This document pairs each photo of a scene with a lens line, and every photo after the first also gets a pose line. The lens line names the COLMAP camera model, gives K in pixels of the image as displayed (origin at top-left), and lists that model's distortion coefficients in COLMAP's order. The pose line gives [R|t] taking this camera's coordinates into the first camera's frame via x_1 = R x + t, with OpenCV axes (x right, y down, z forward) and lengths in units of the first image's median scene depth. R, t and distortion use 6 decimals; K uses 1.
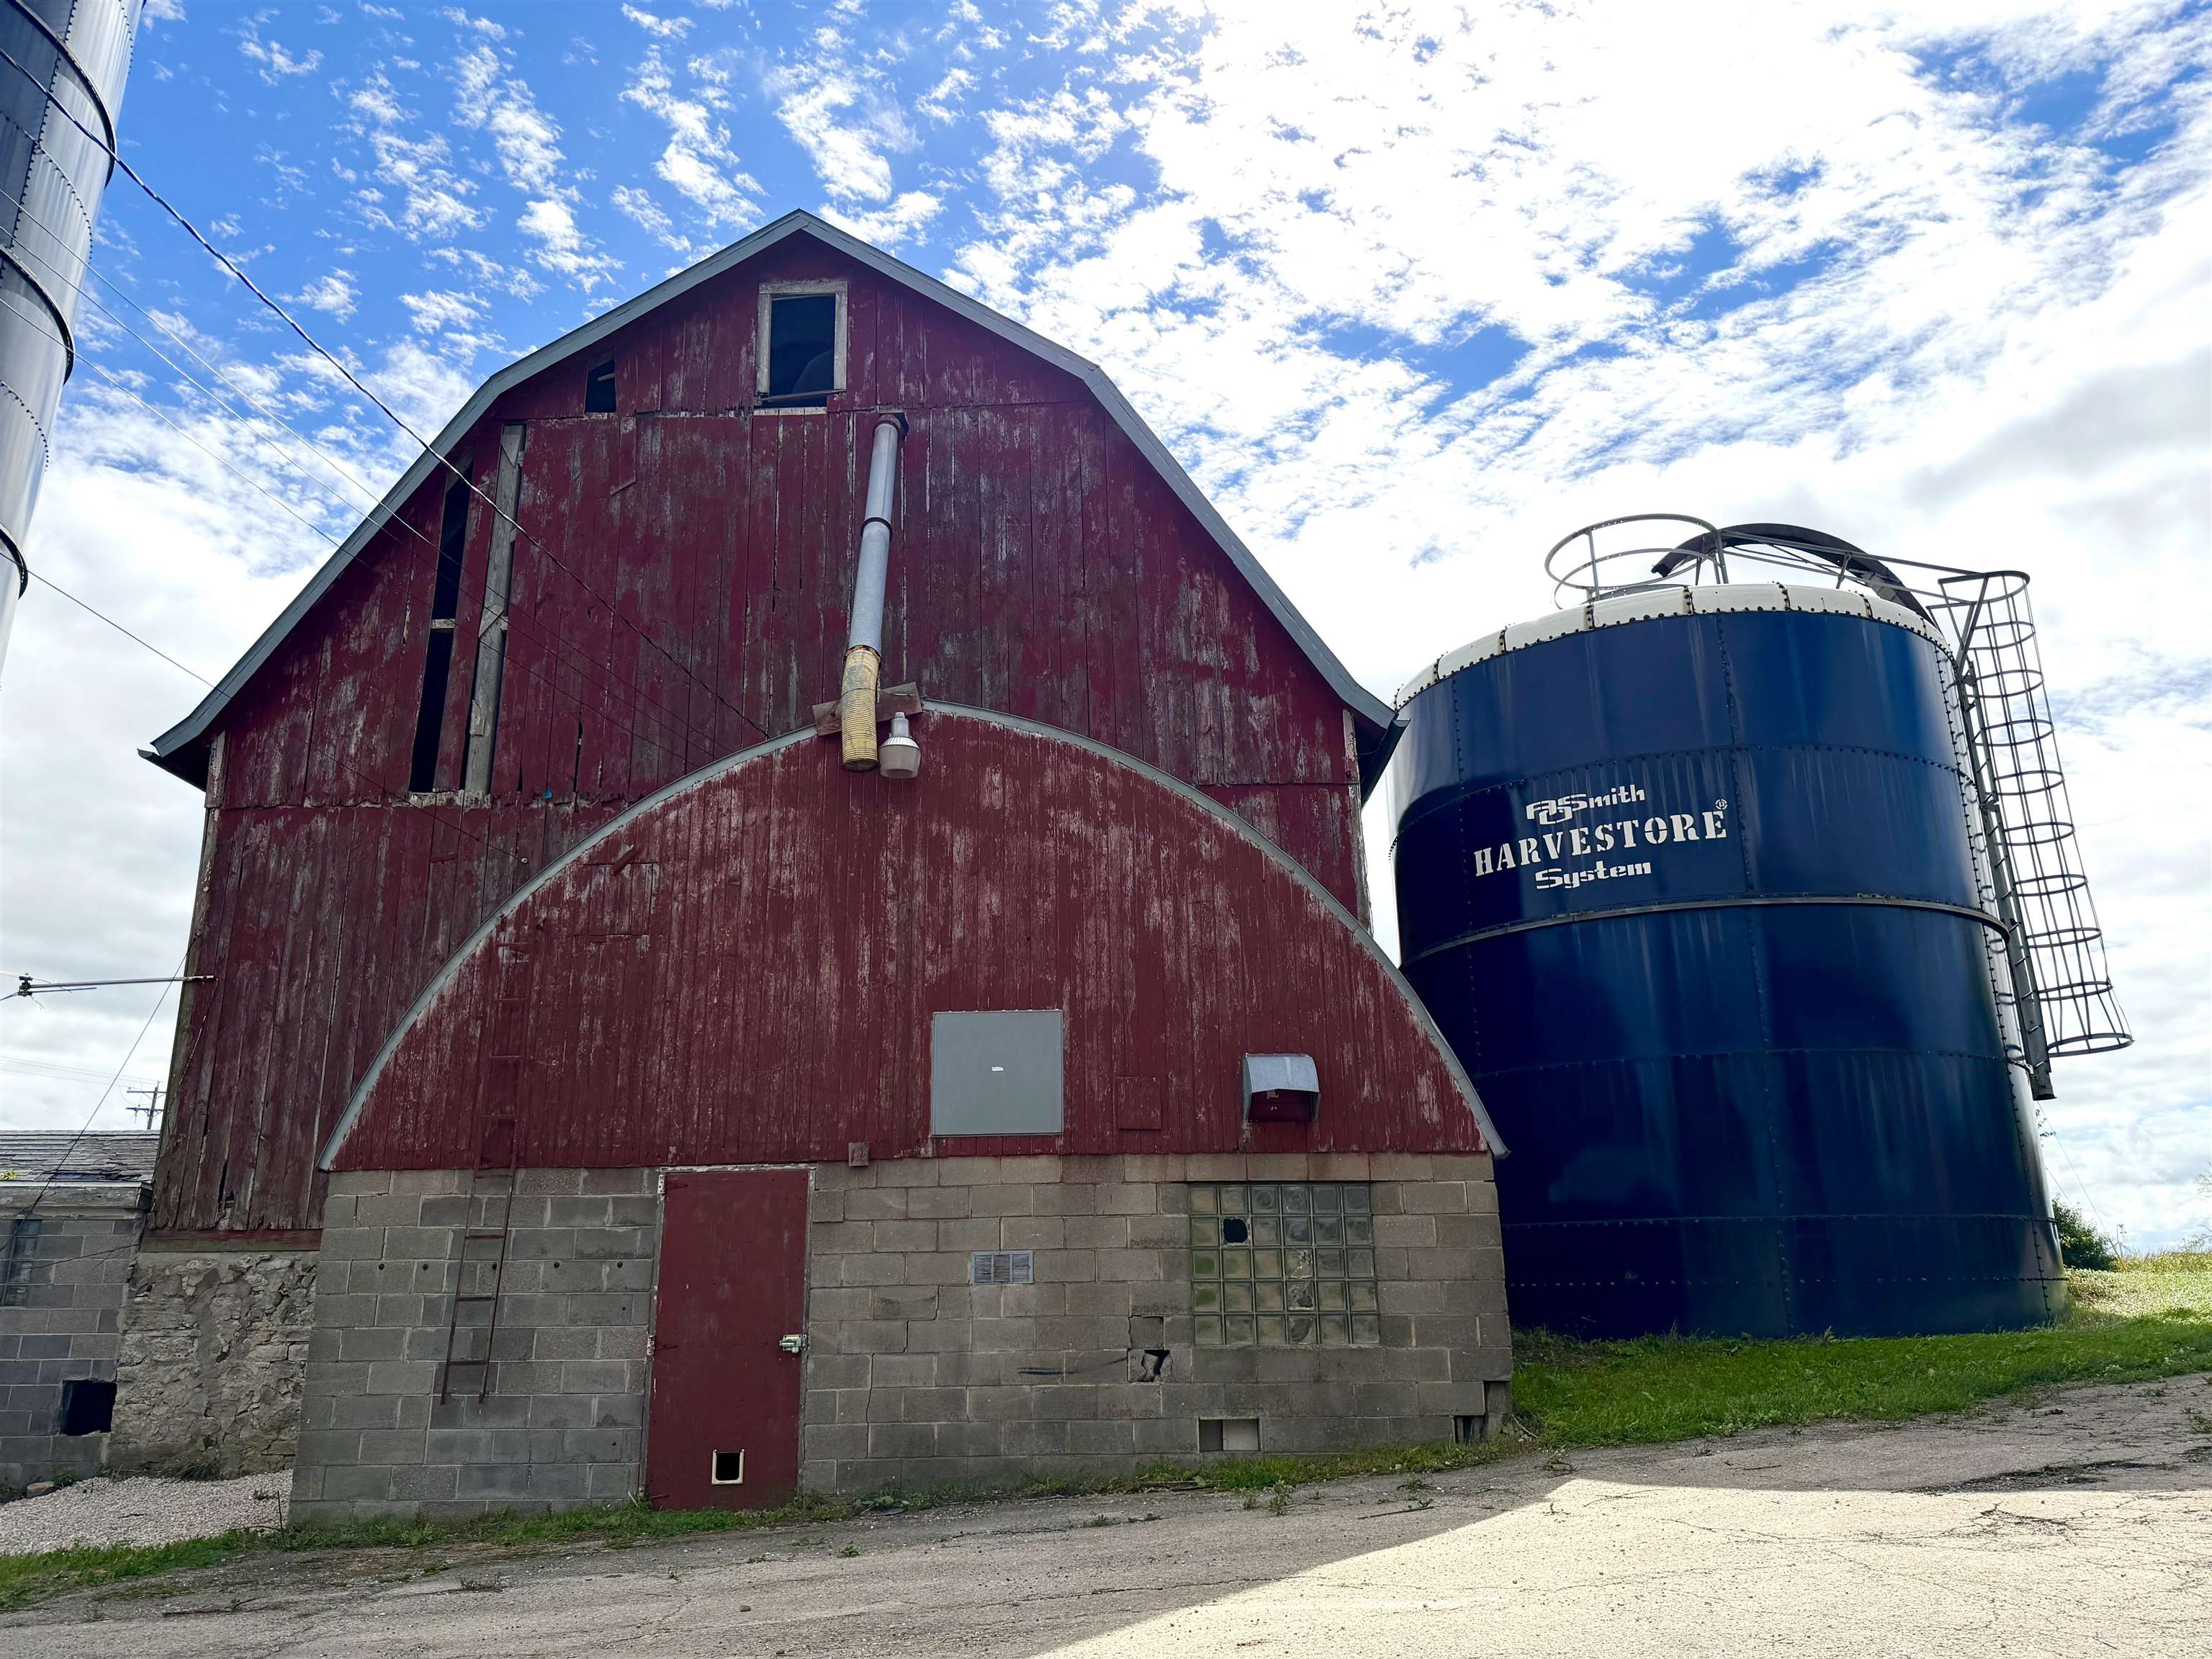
lens RADIAL K [[1575.3, 0, 1114.5], [0, 1575.3, 826.8], [0, 0, 1]] dist [0.169146, -0.284013]
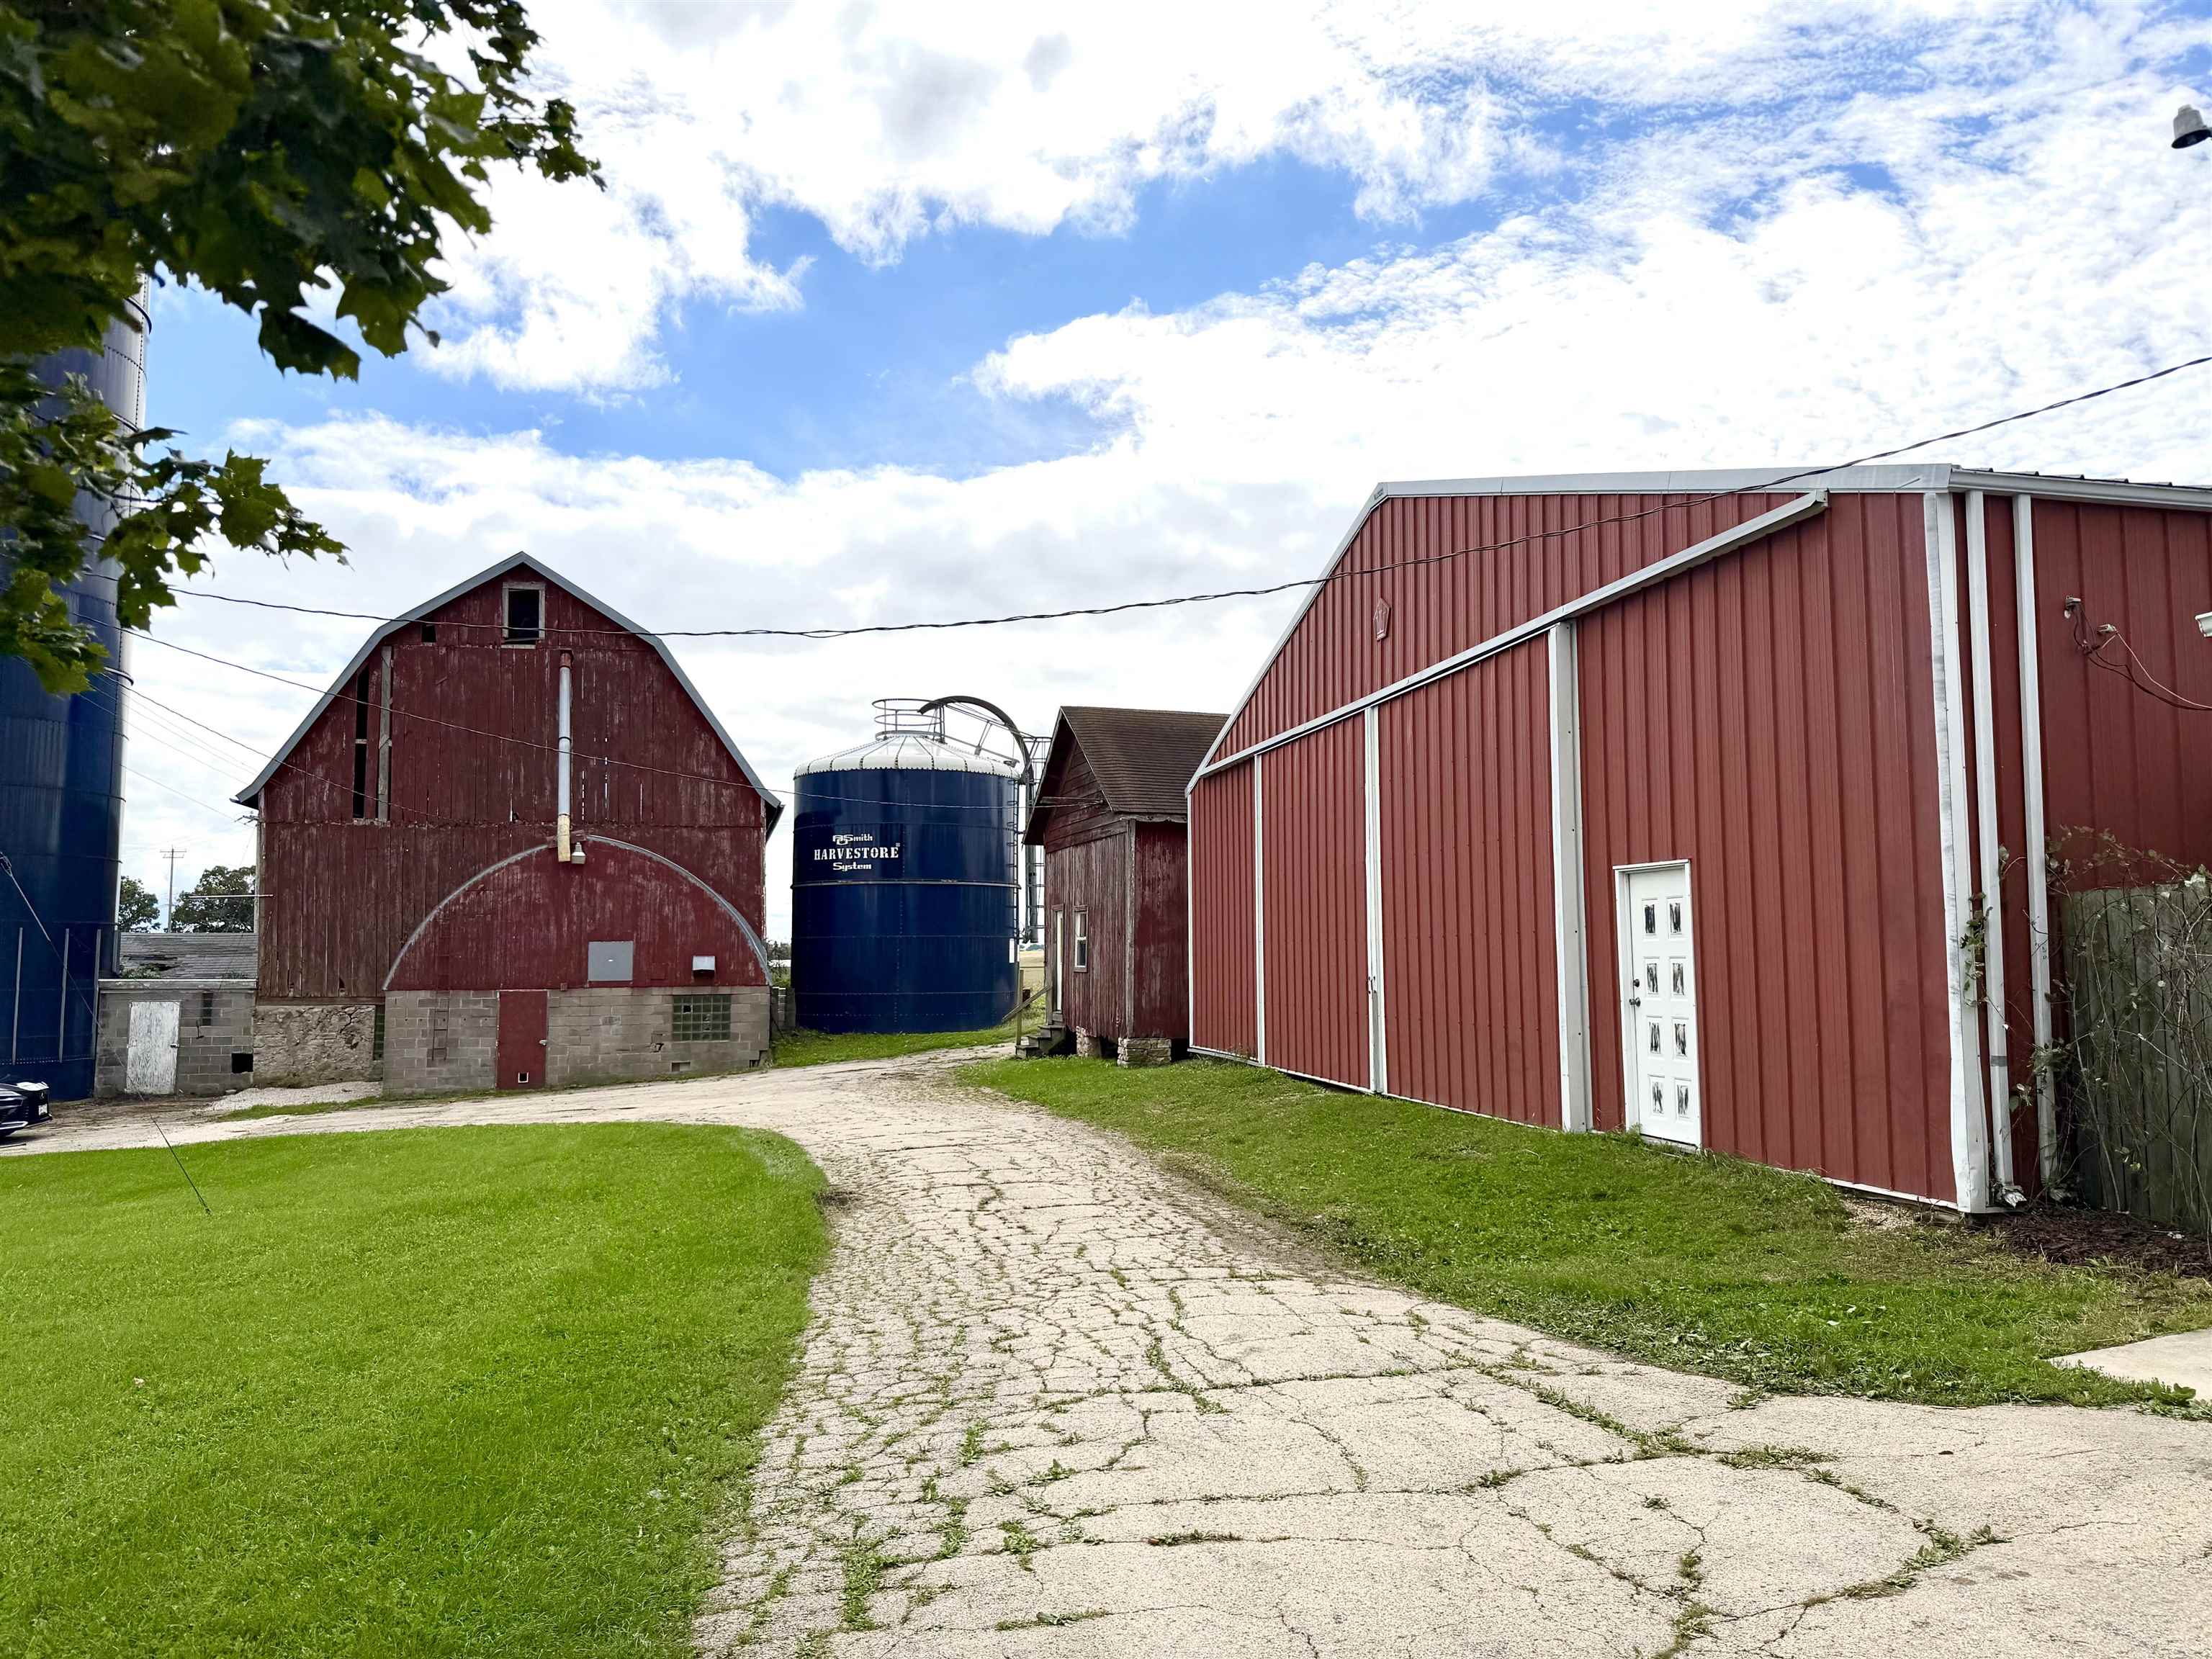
lens RADIAL K [[1575.3, 0, 1114.5], [0, 1575.3, 826.8], [0, 0, 1]] dist [0.169146, -0.284013]
pose [[0.972513, 0.029352, 0.230990, 0.147822], [-0.075436, 0.978236, 0.193295, -0.745249], [-0.220289, -0.205407, 0.953562, -2.056271]]
